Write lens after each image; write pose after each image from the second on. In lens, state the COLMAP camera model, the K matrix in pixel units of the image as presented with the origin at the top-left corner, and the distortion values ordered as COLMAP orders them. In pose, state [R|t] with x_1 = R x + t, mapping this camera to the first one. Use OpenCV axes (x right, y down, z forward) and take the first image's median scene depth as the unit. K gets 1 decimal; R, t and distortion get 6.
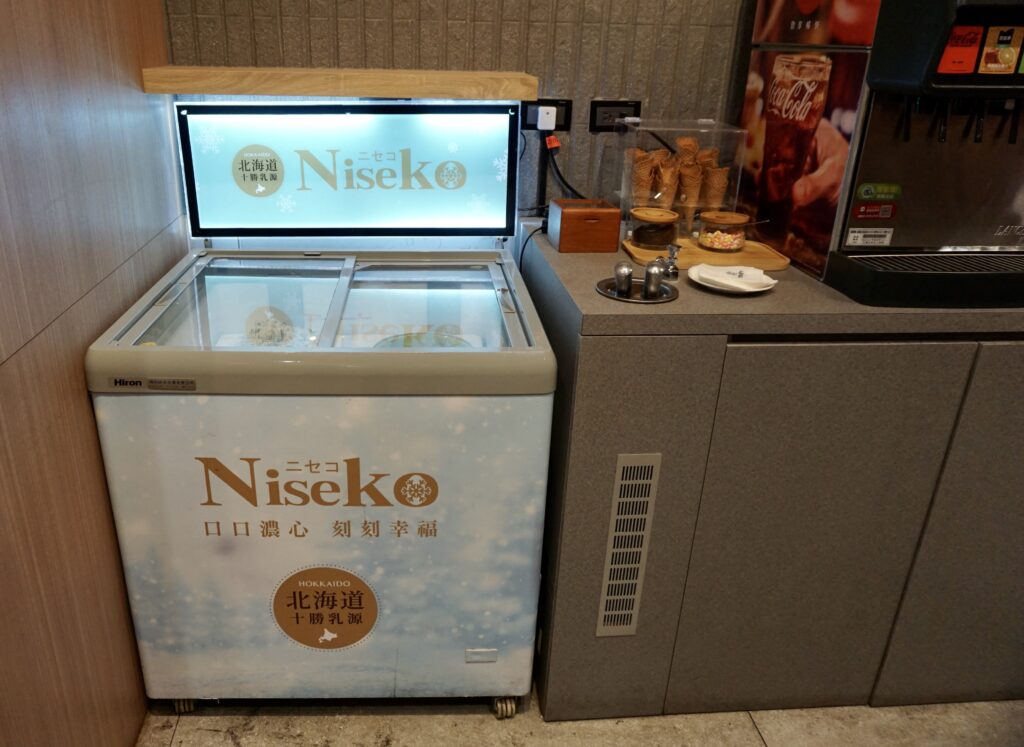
lens RADIAL K [[822.4, 0, 510.7], [0, 822.4, 372.4], [0, 0, 1]] dist [0.008978, 0.015157]
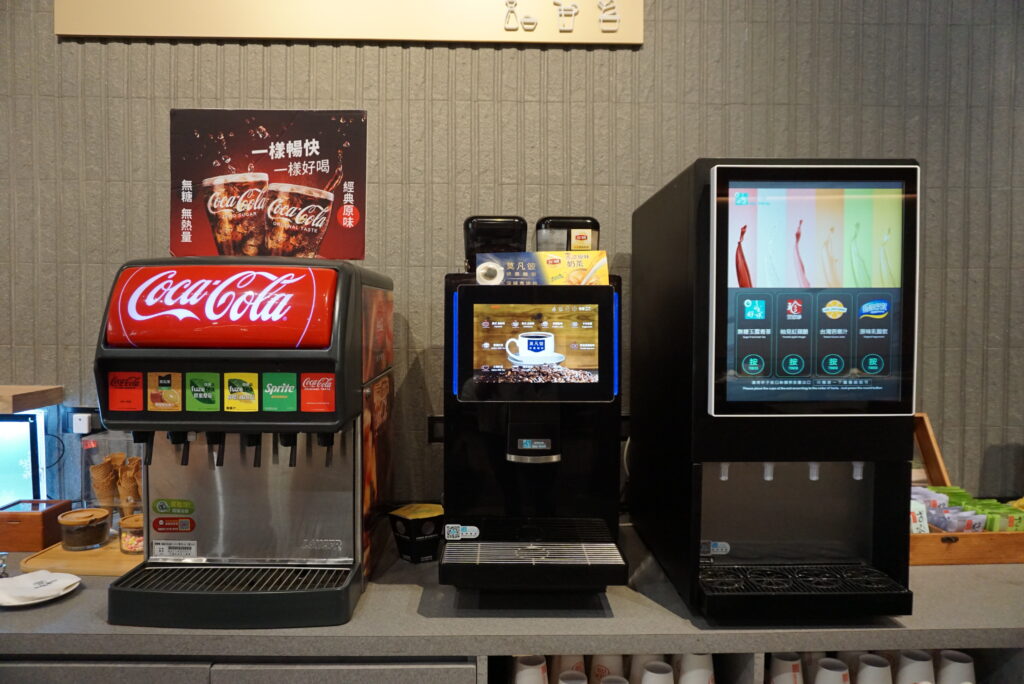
lens RADIAL K [[743.1, 0, 510.8], [0, 743.1, 342.2], [0, 0, 1]] dist [0.005346, 0.001495]
pose [[0.995876, -0.008351, -0.090345, 1.141244], [-0.023217, 0.939147, -0.342731, -0.116670], [0.087709, 0.343415, 0.935079, 0.077113]]
